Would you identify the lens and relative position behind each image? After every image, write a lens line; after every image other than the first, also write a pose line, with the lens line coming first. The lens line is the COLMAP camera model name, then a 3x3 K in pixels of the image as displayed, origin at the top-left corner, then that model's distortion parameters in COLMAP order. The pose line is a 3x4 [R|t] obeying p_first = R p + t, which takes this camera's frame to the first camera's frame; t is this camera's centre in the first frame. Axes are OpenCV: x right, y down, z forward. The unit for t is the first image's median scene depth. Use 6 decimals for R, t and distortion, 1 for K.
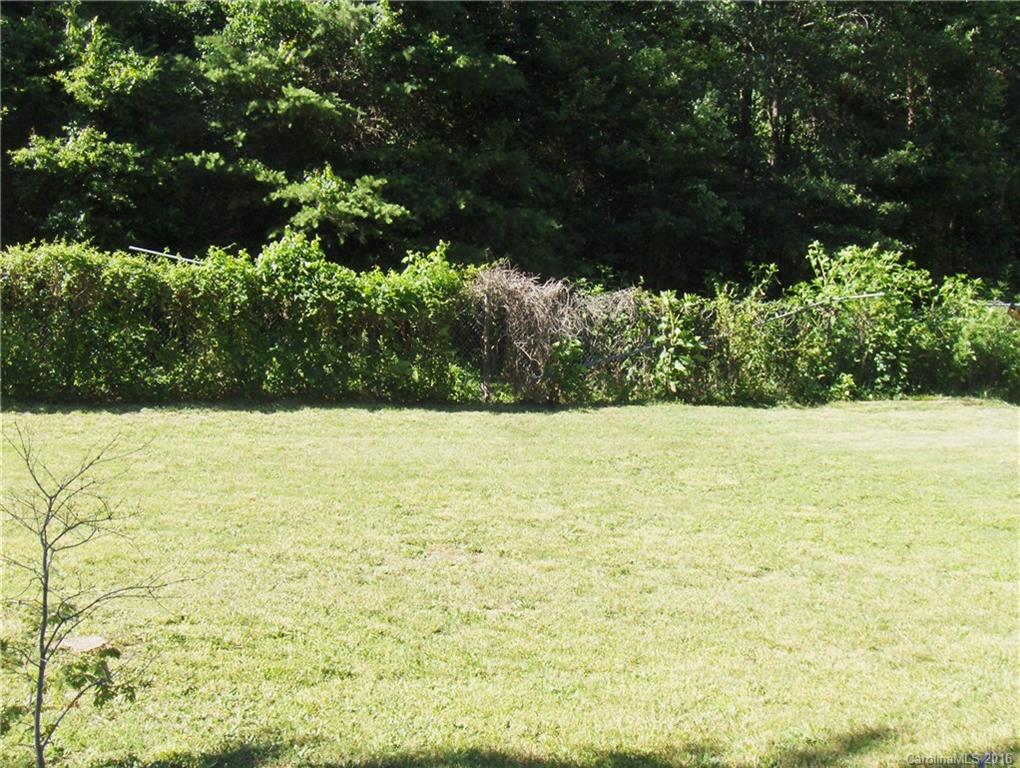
lens RADIAL K [[1381.0, 0, 510.0], [0, 1381.0, 384.0], [0, 0, 1]] dist [-0.051698, -0.012724]
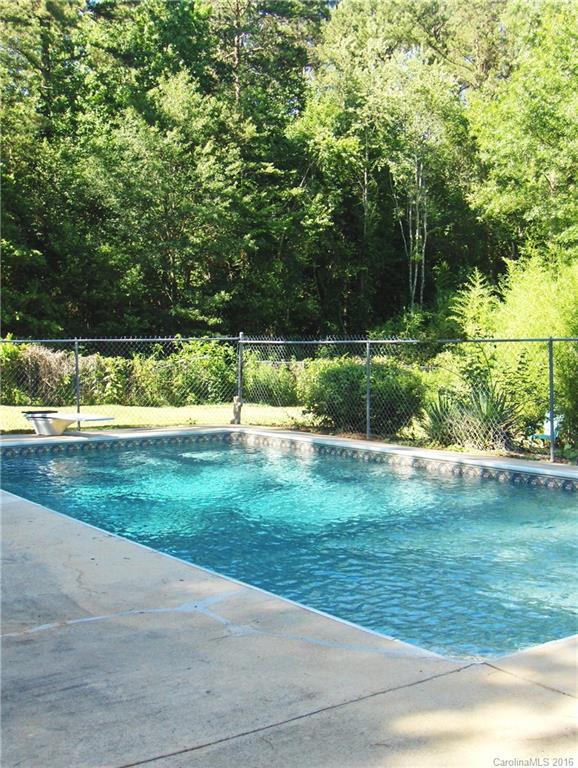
lens RADIAL K [[1039.8, 0, 289.0], [0, 1039.8, 384.0], [0, 0, 1]] dist [-0.051698, -0.012724]
pose [[0.972422, -0.009243, 0.233043, -0.000079], [0.025818, 0.997339, -0.068172, 0.104292], [-0.231793, 0.072308, 0.970074, -0.733705]]
